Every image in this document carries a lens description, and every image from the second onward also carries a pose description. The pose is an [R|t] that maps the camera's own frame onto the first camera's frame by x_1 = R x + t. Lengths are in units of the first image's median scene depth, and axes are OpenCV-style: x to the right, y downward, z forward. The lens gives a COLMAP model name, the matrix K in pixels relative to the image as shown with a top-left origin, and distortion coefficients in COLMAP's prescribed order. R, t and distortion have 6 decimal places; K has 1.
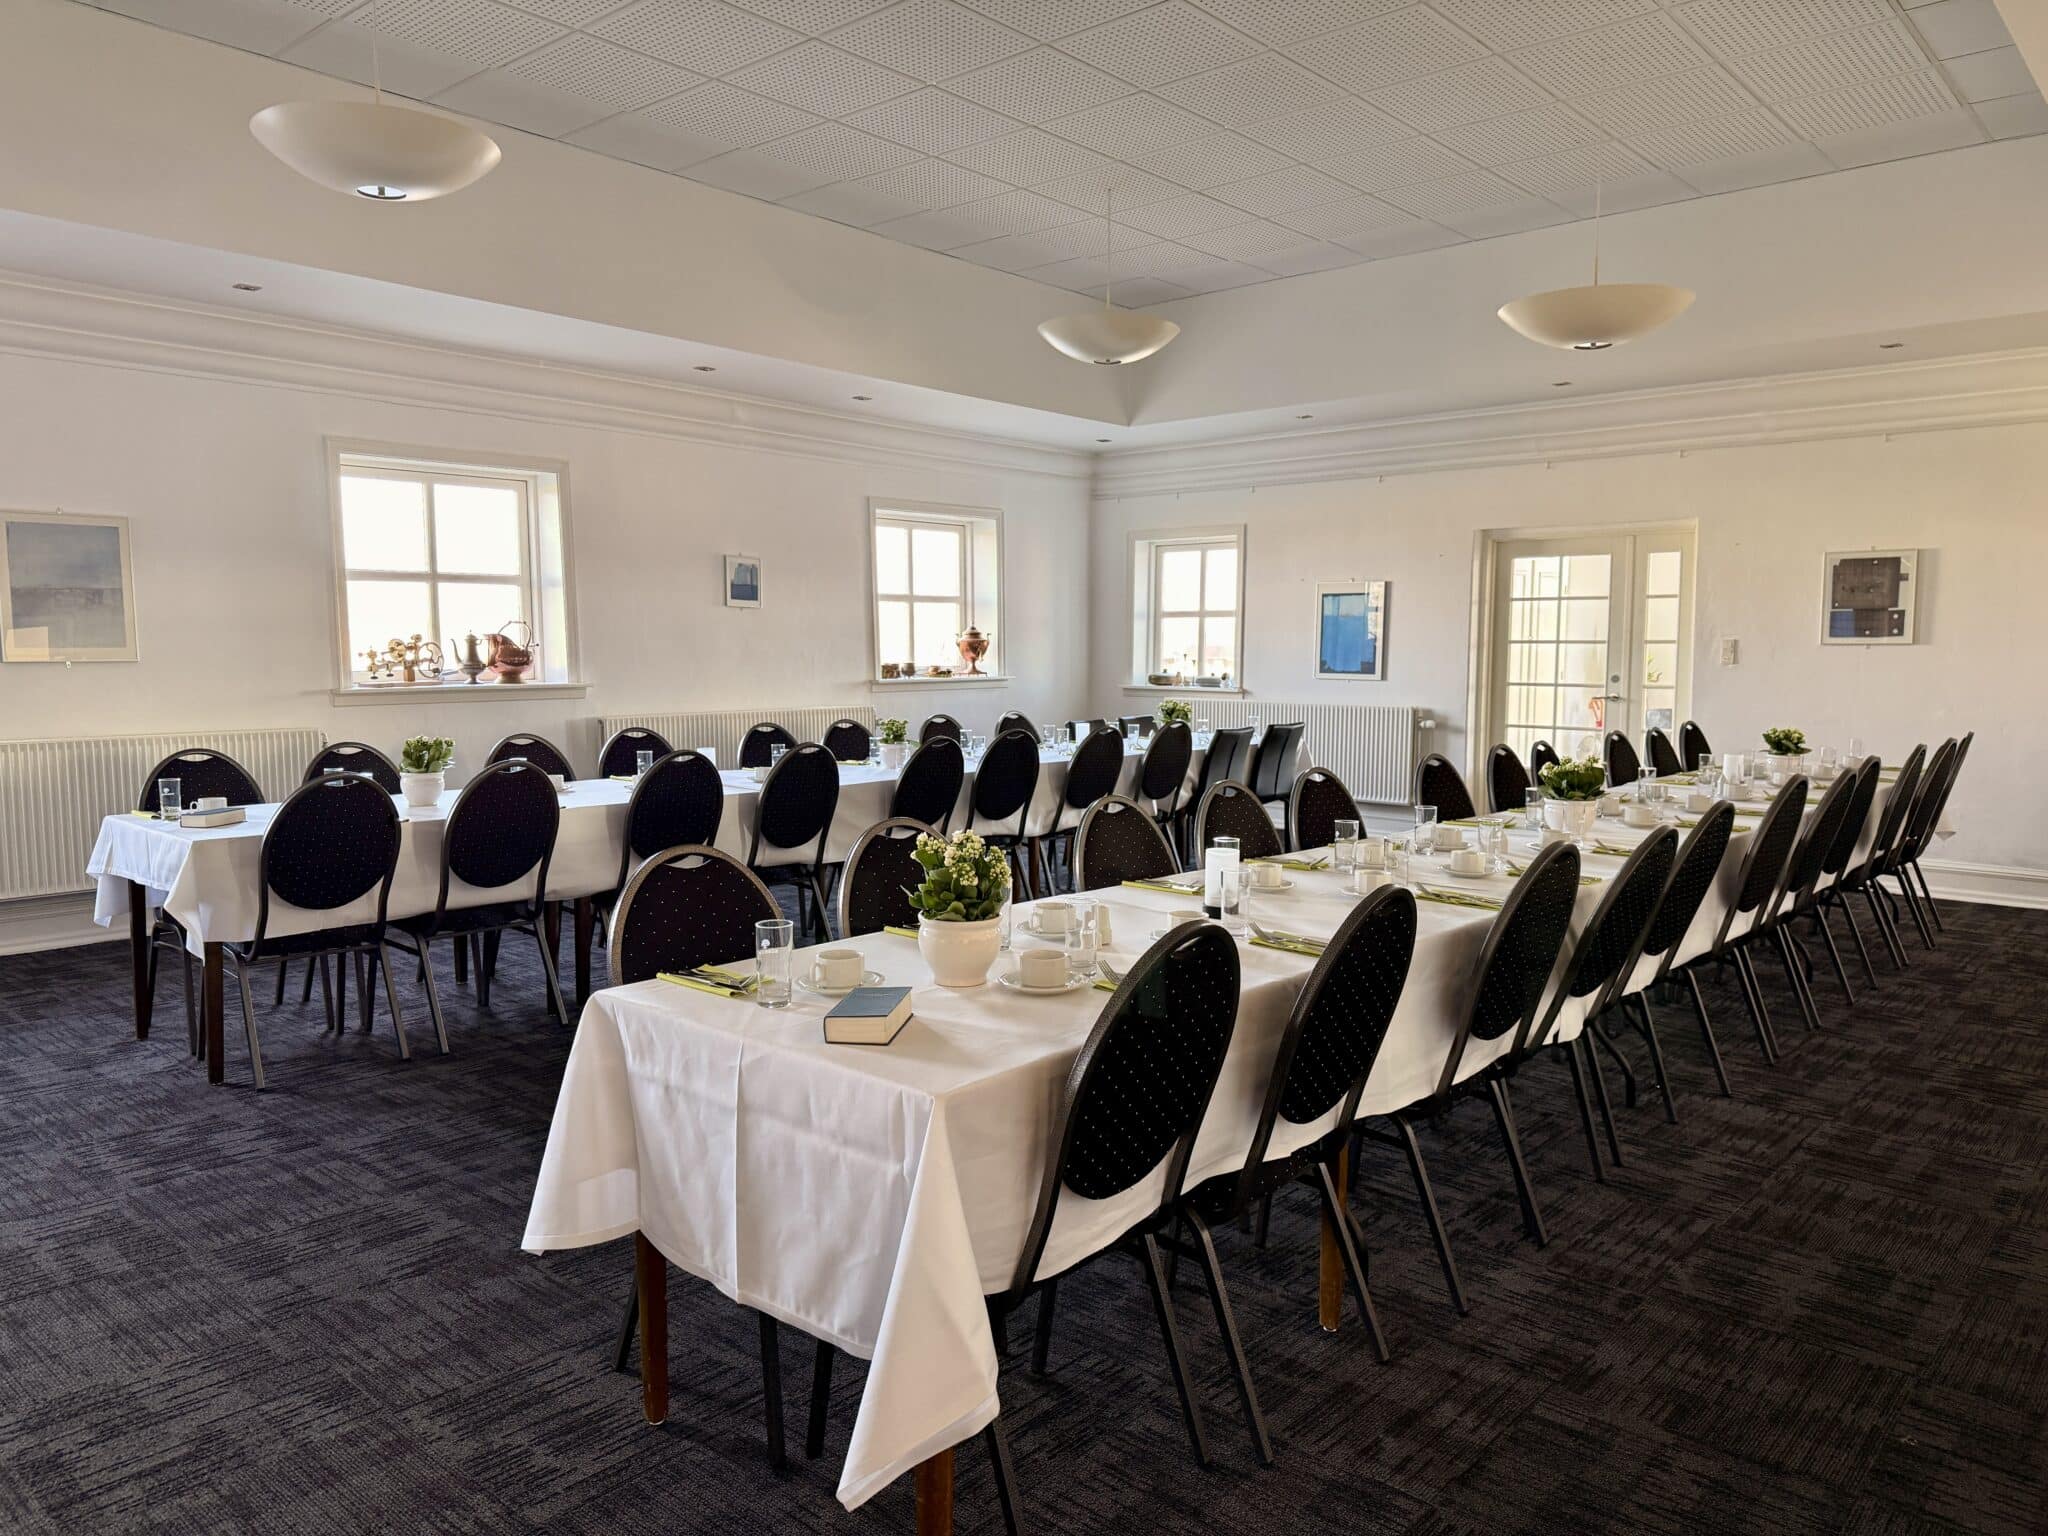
lens RADIAL K [[1385.5, 0, 1024.0], [0, 1385.5, 768.0], [0, 0, 1]] dist [-0.064602, -0.001426]
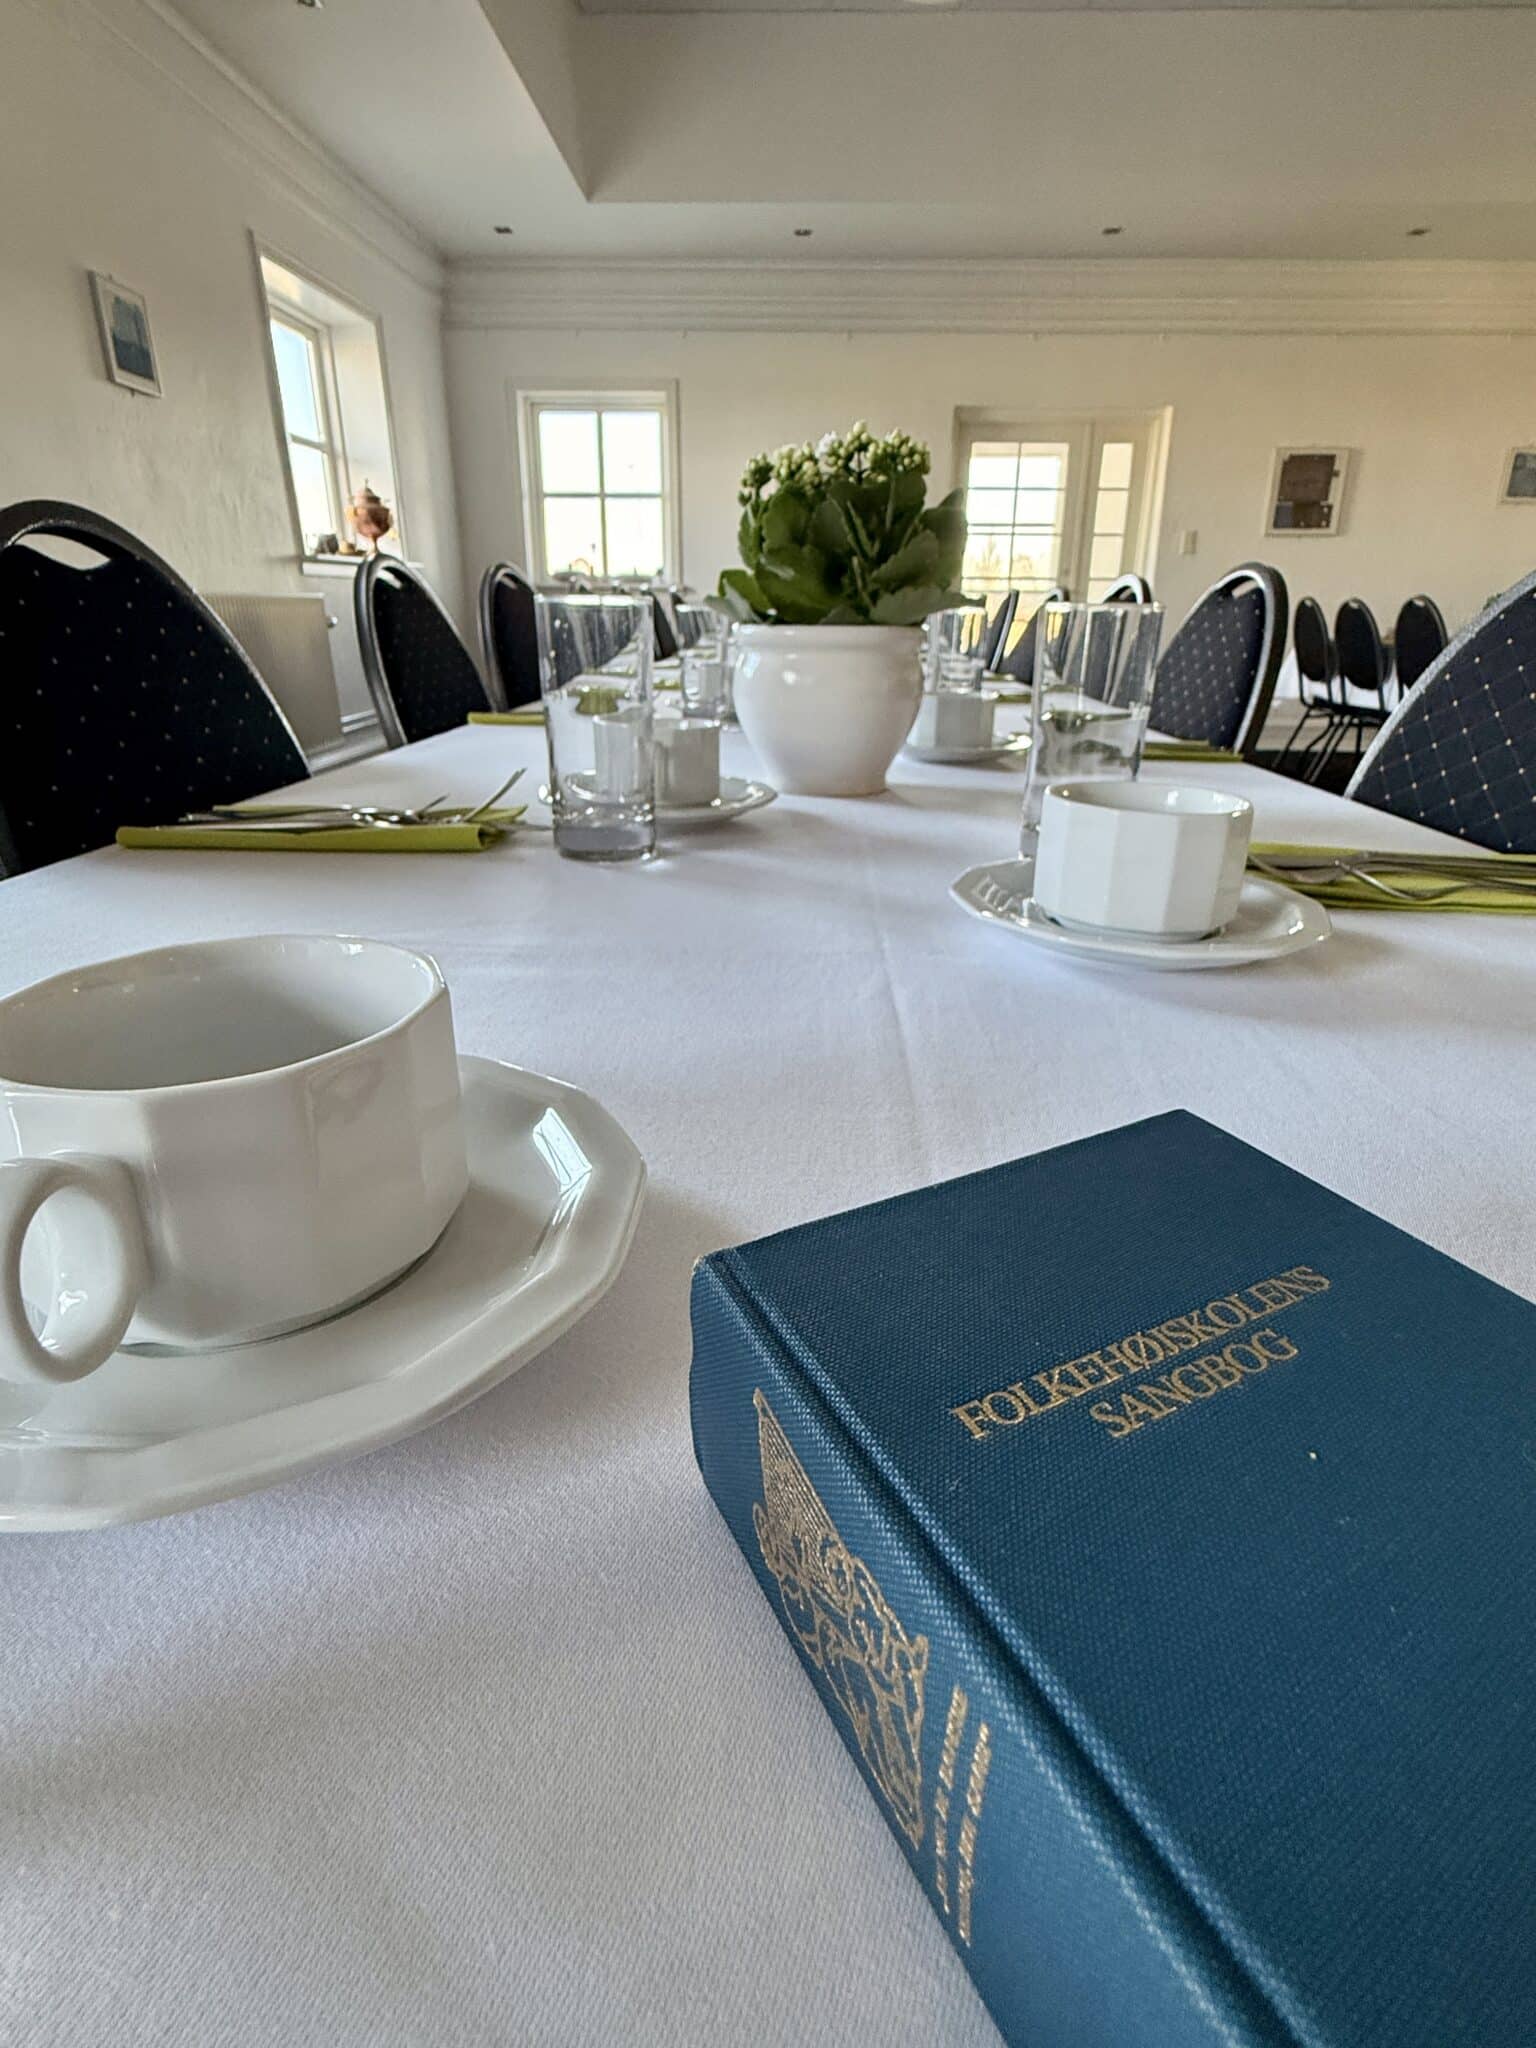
lens RADIAL K [[1036.6, 0, 764.4], [0, 1036.6, 995.6], [0, 0, 1]] dist [-0.006527, -0.000410]
pose [[0.749964, -0.225571, 0.621829, -0.328609], [0.050756, 0.956912, 0.285909, 0.010076], [-0.659528, -0.182860, 0.729099, 0.493096]]
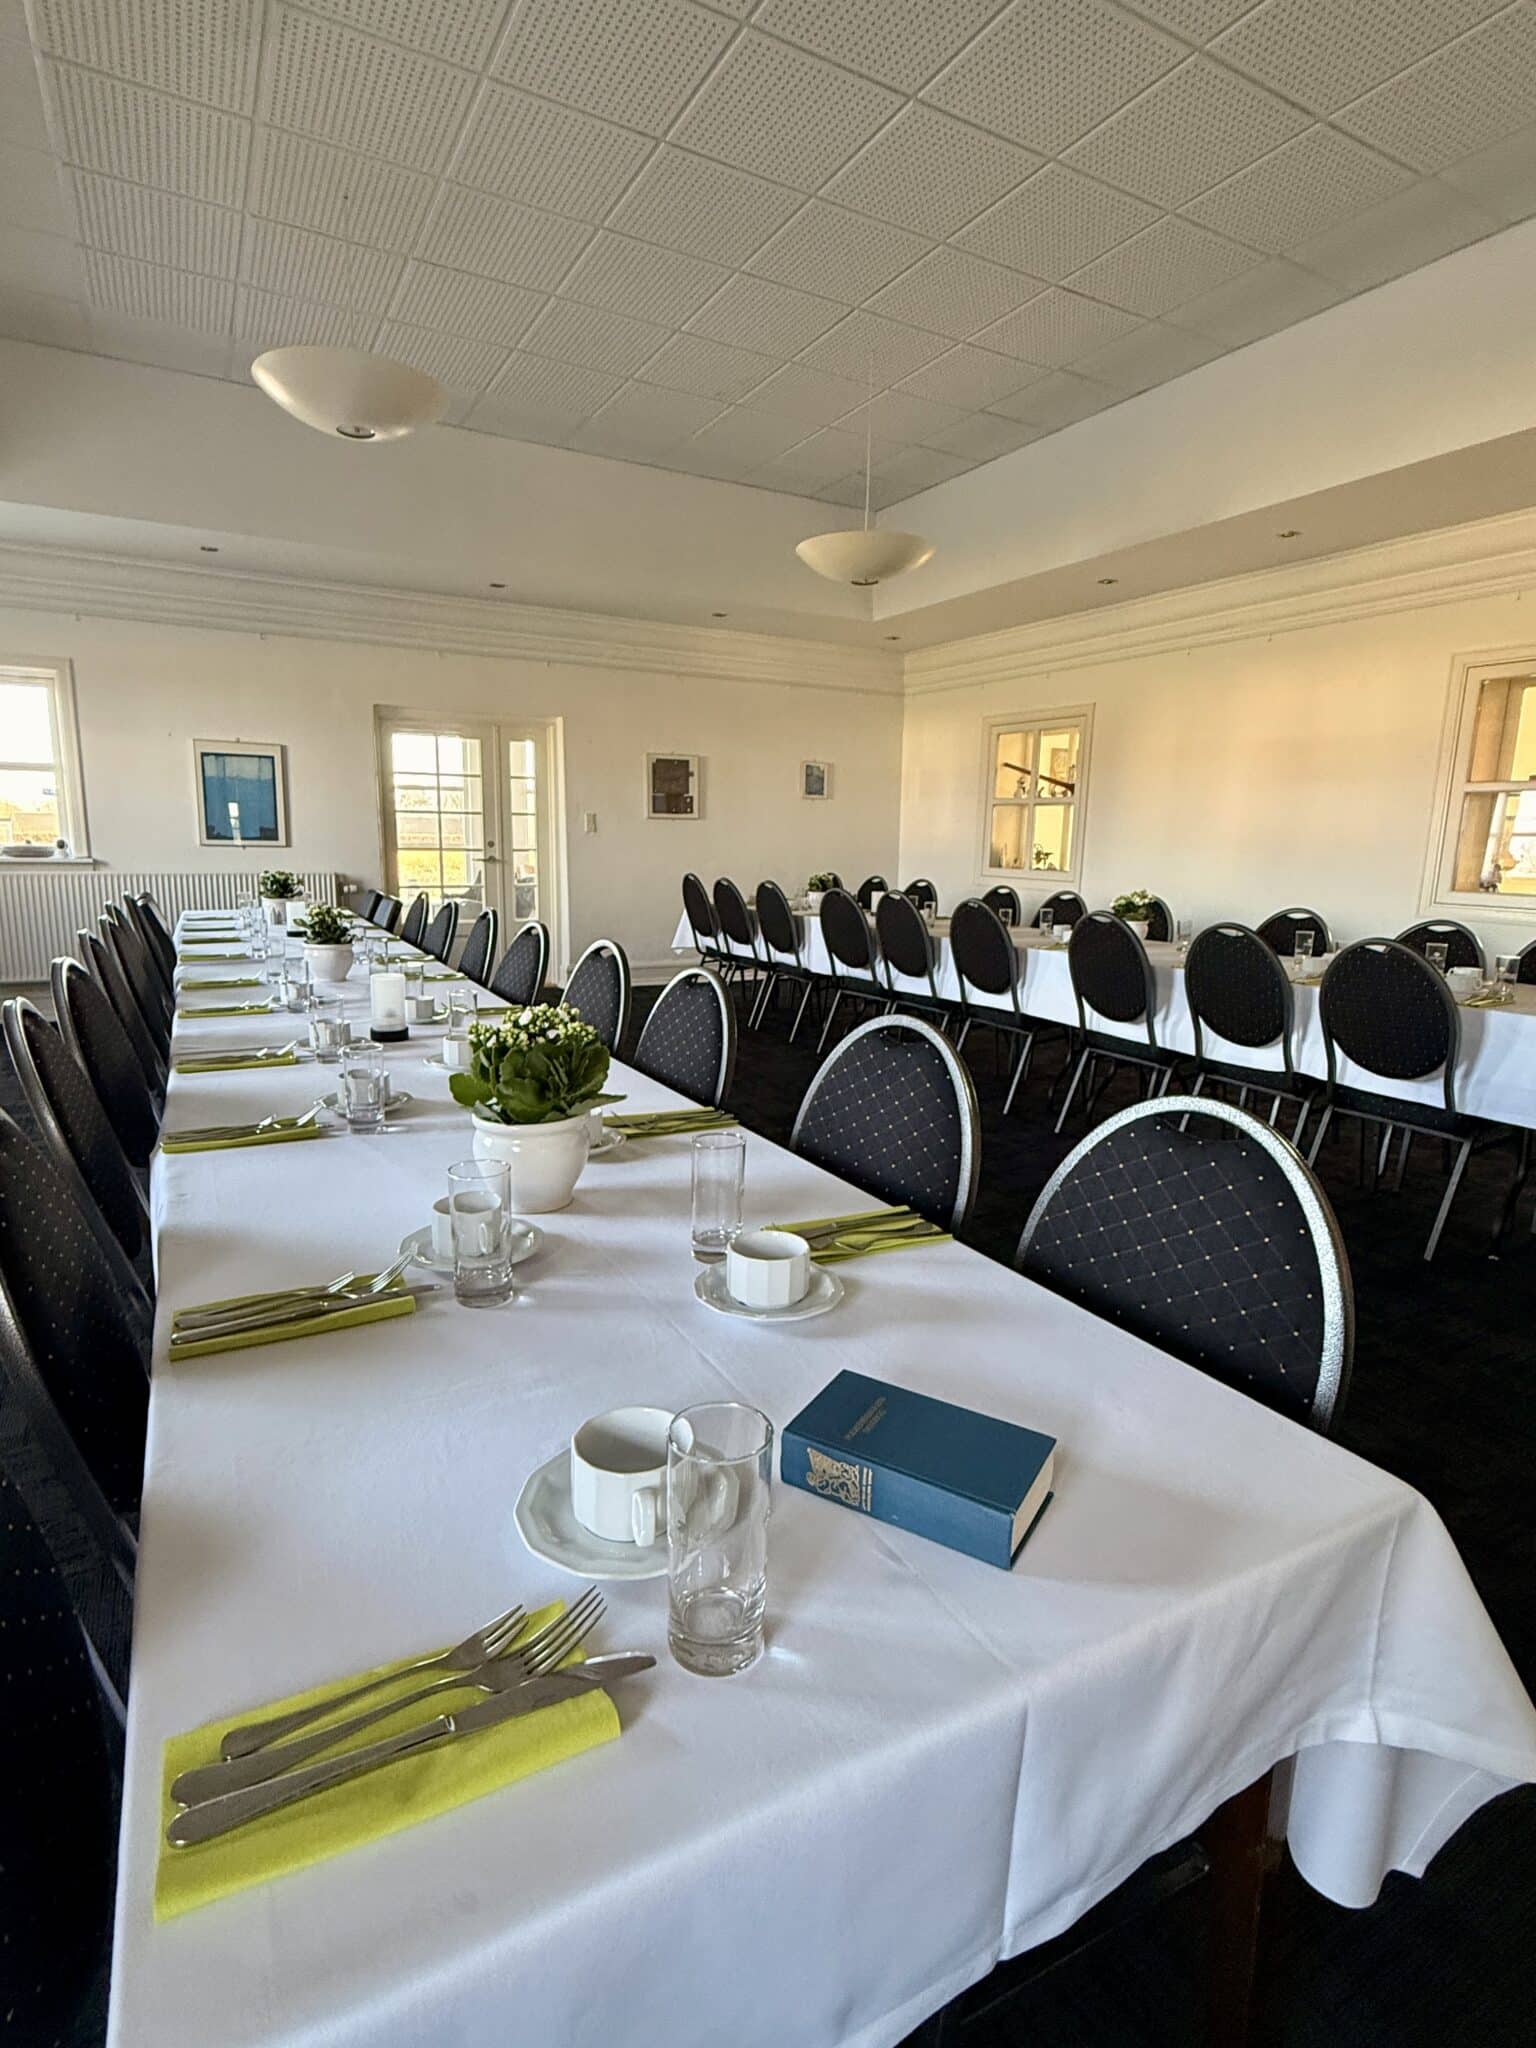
lens RADIAL K [[1036.6, 0, 764.4], [0, 1036.6, 995.6], [0, 0, 1]] dist [-0.006527, -0.000410]
pose [[0.298050, -0.134489, 0.945028, -0.385986], [0.070239, 0.990431, 0.118798, -0.023505], [-0.951963, 0.030970, 0.304644, 0.482900]]
